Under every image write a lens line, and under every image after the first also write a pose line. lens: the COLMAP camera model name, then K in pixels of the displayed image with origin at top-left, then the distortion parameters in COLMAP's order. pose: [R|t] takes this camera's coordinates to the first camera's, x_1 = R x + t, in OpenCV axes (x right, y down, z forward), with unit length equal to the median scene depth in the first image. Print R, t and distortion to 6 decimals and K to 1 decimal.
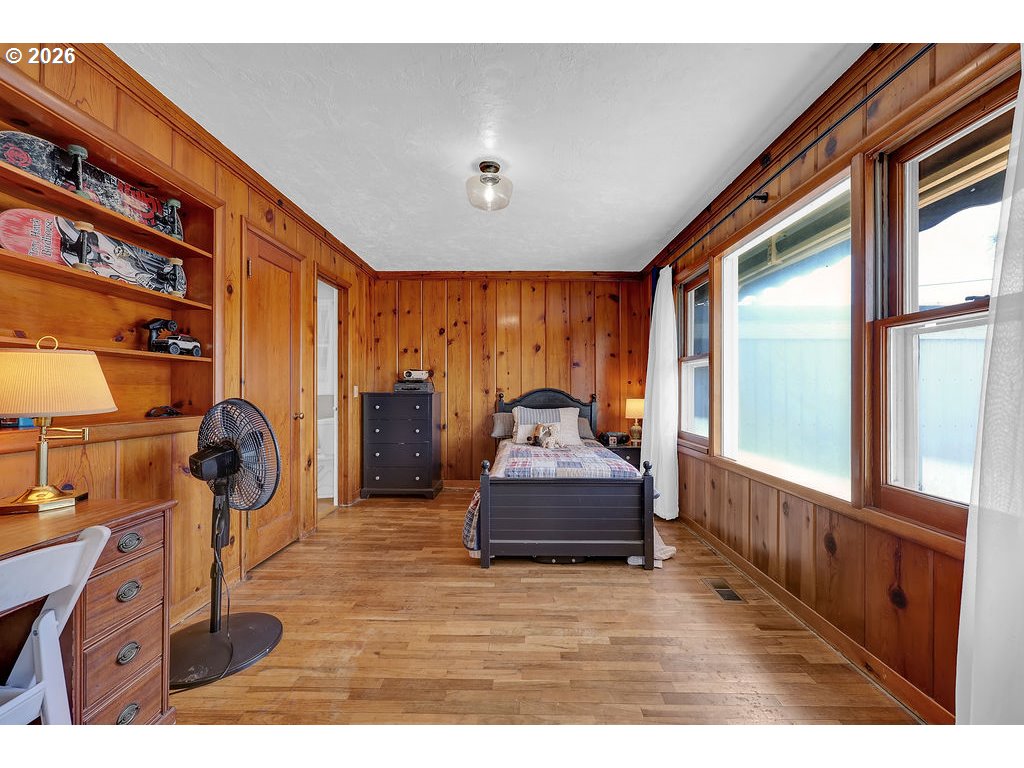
lens RADIAL K [[431.6, 0, 512.0], [0, 431.6, 384.0], [0, 0, 1]] dist [0.001678, 0.000074]
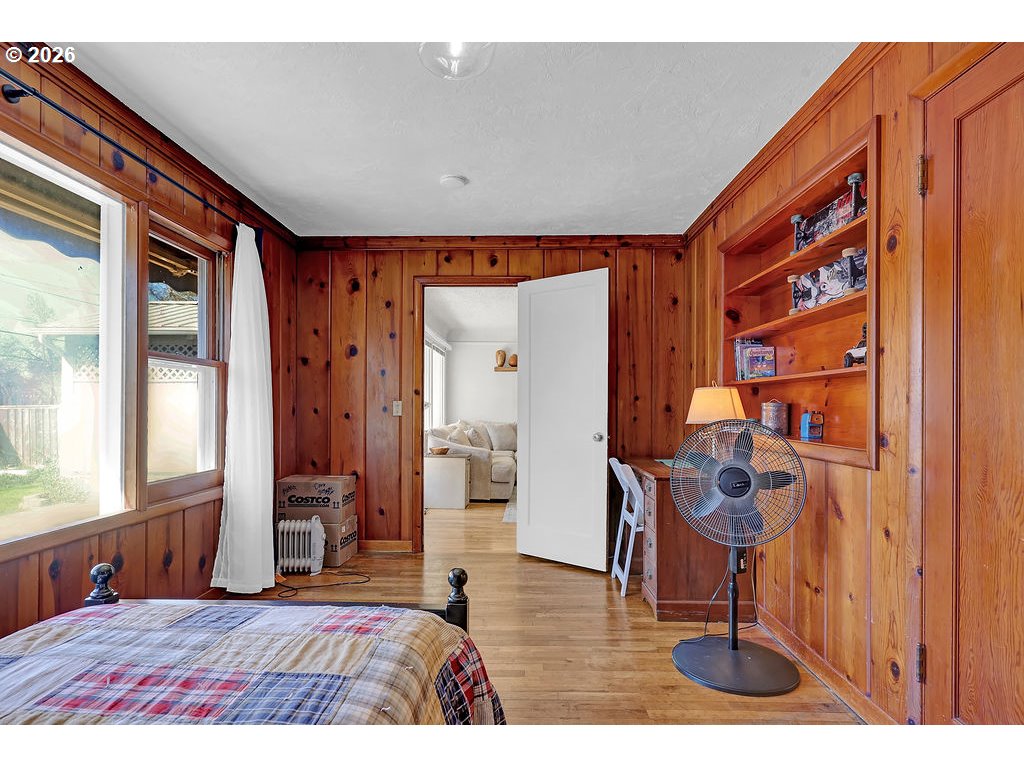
lens RADIAL K [[431.6, 0, 512.0], [0, 431.6, 384.0], [0, 0, 1]] dist [0.001678, 0.000074]
pose [[-0.999917, -0.009602, -0.008554, -0.158399], [-0.008936, 0.997162, -0.074748, 0.033415], [0.009248, -0.074665, -0.997166, 2.092421]]
